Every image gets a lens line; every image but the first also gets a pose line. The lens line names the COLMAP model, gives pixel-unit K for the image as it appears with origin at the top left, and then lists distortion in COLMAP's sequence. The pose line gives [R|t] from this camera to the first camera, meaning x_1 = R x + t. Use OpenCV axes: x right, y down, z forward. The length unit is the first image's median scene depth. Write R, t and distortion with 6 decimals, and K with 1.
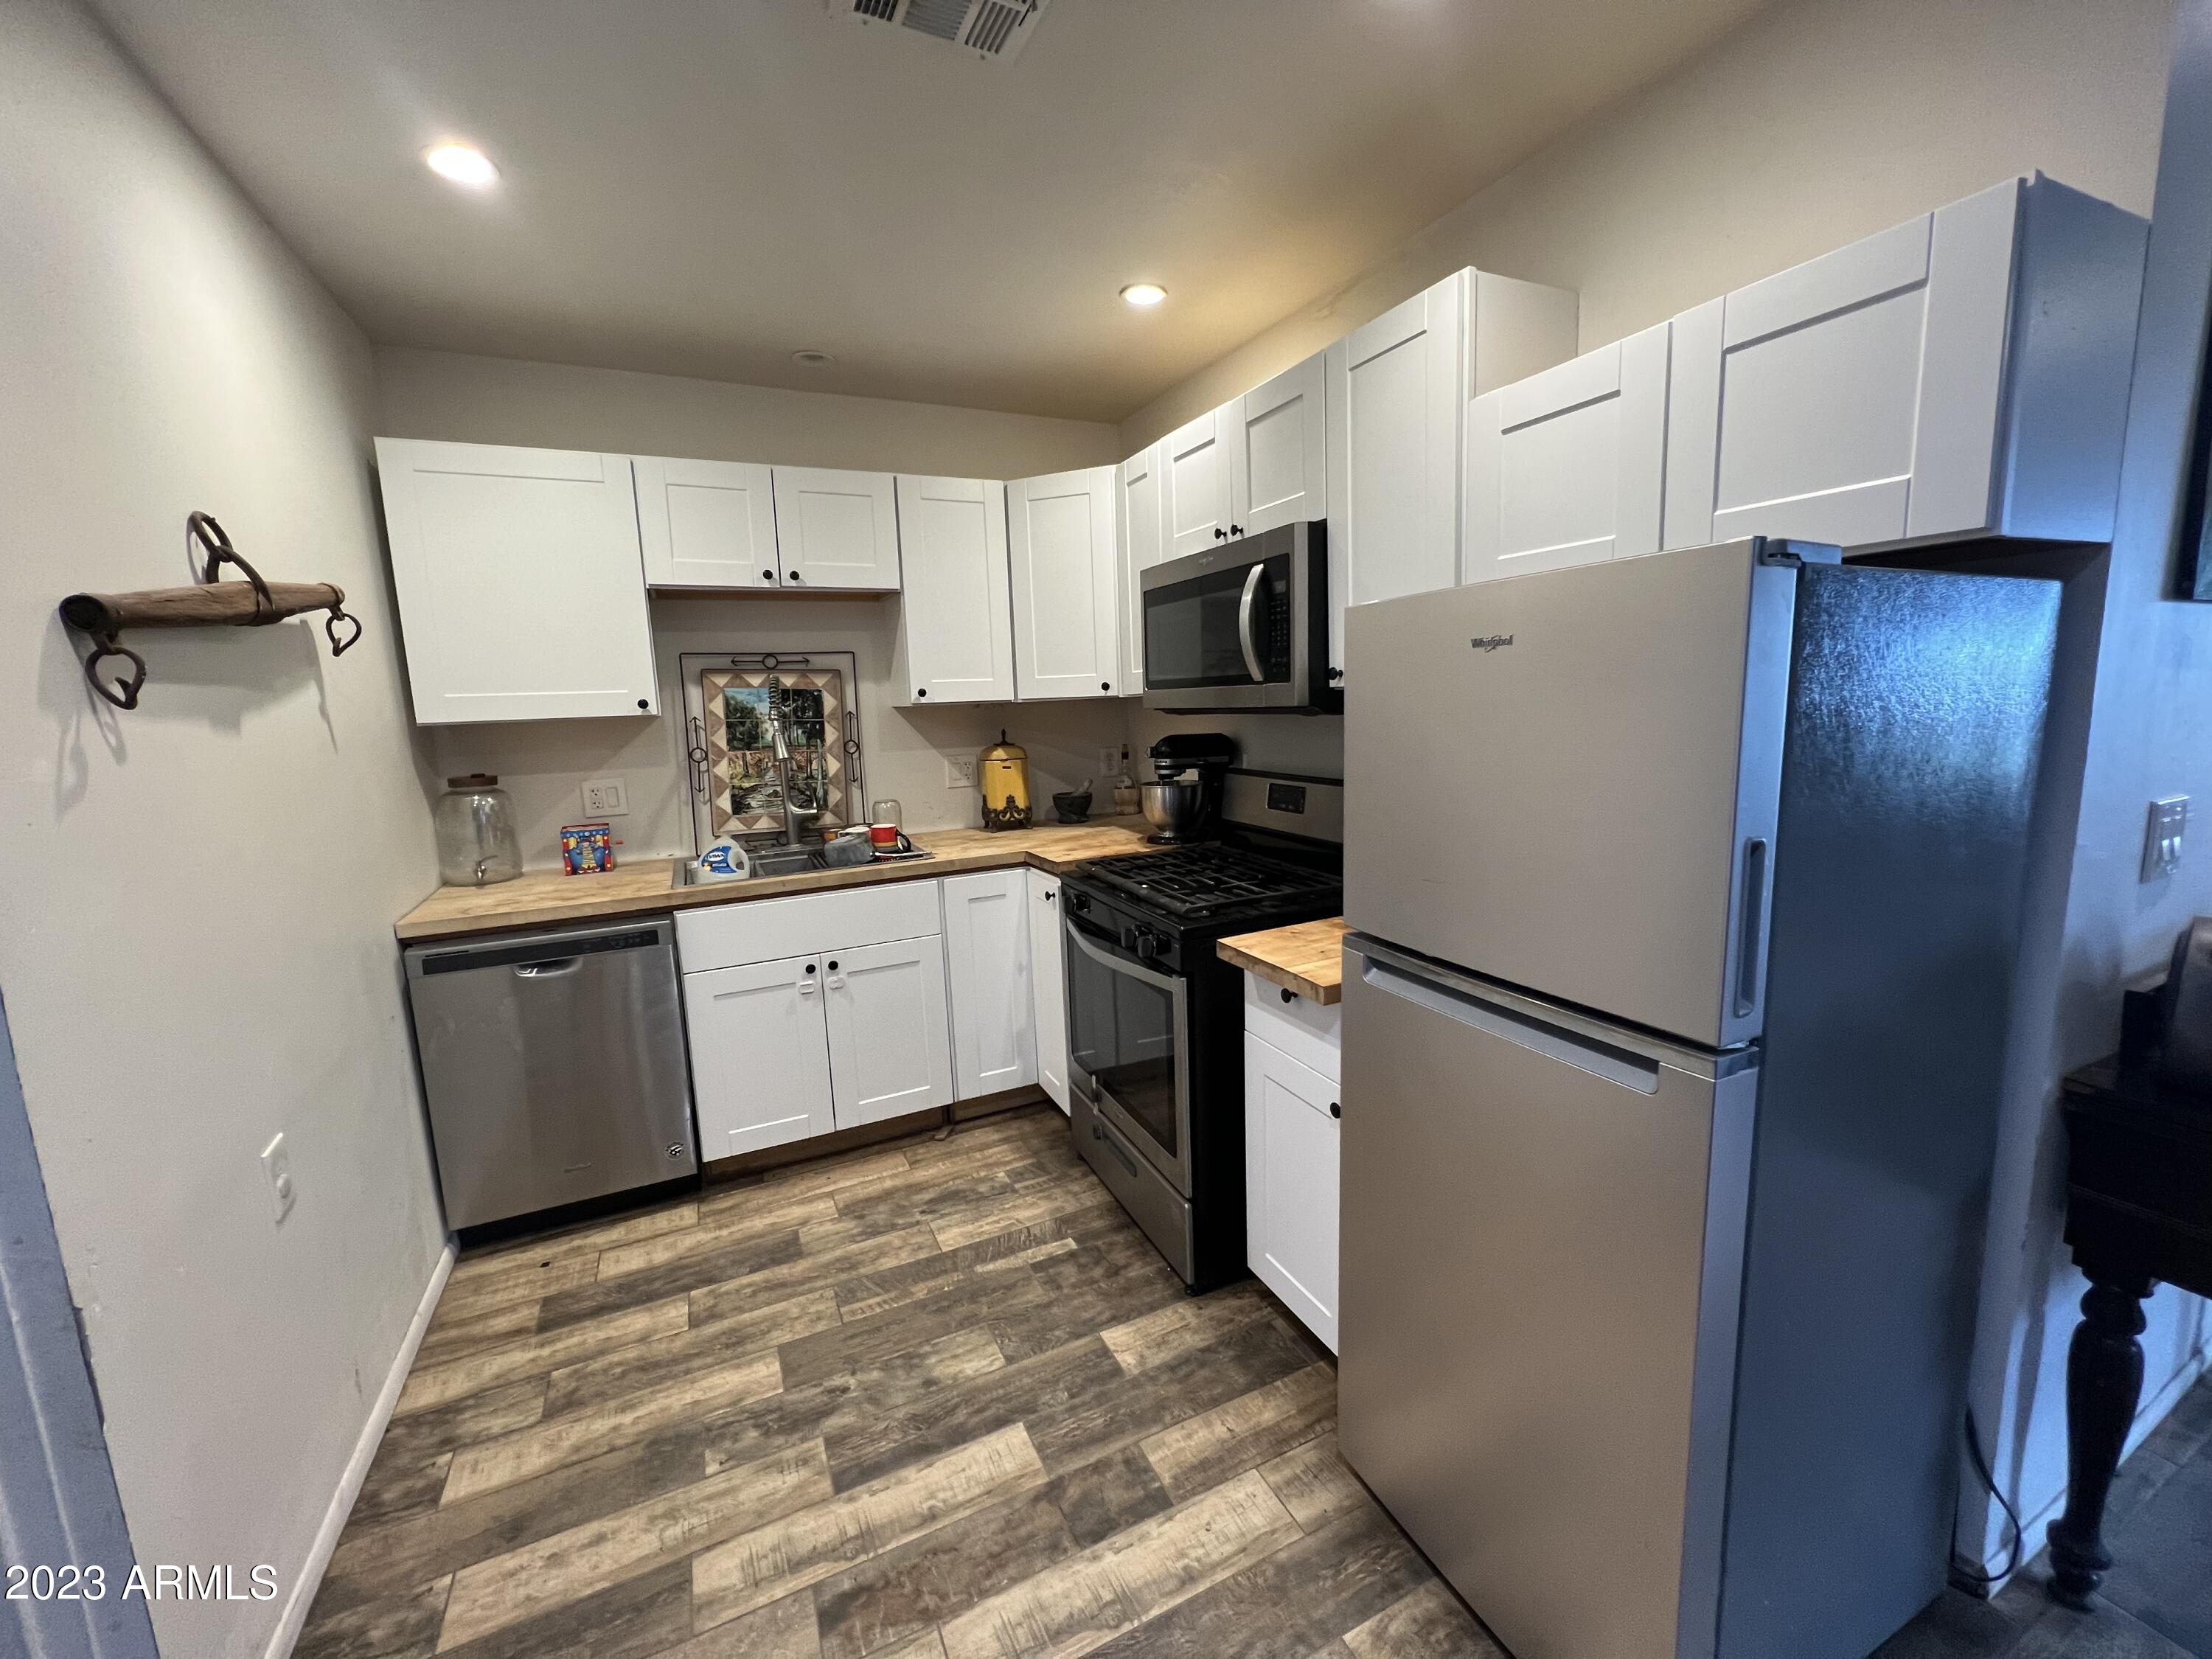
lens RADIAL K [[886.3, 0, 1110.6], [0, 886.3, 822.7], [0, 0, 1]] dist [0.000640, 0.000004]
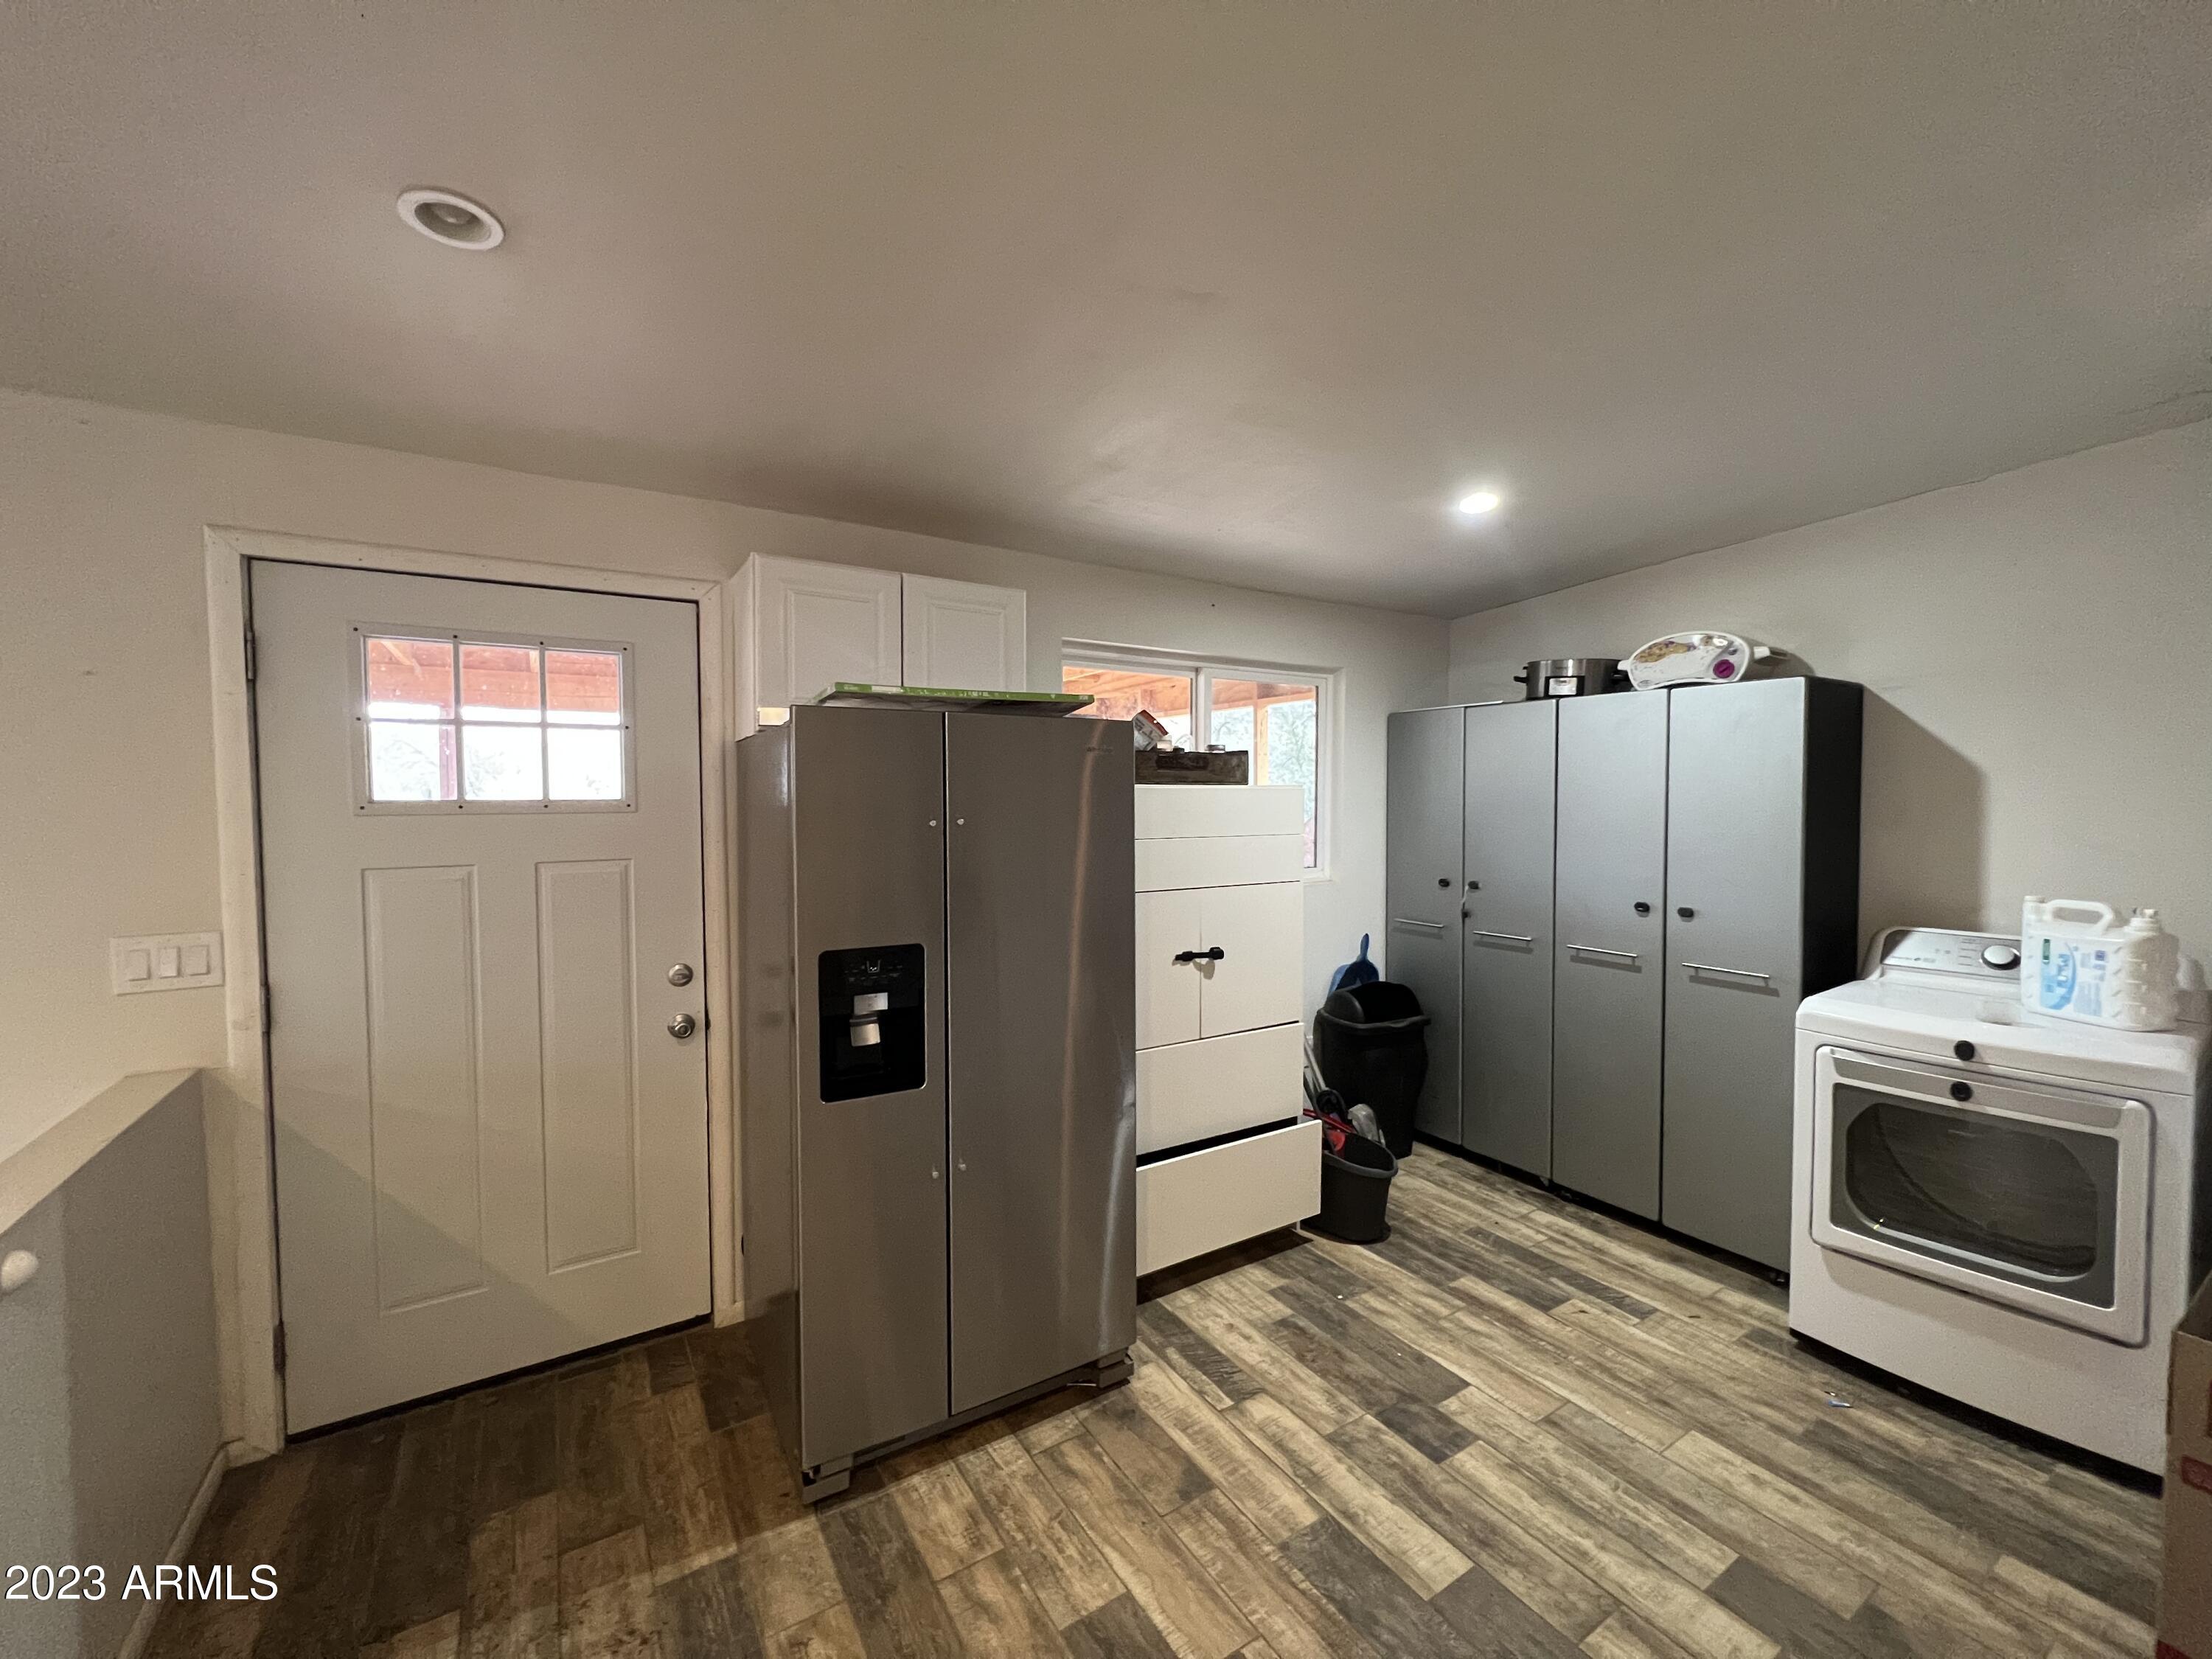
lens RADIAL K [[886.3, 0, 1102.0], [0, 886.3, 830.5], [0, 0, 1]] dist [0.000640, 0.000004]
pose [[0.110579, 0.068532, -0.991502, 0.853731], [-0.150095, 0.987329, 0.051504, -0.107551], [0.982468, 0.143124, 0.119465, 0.427510]]
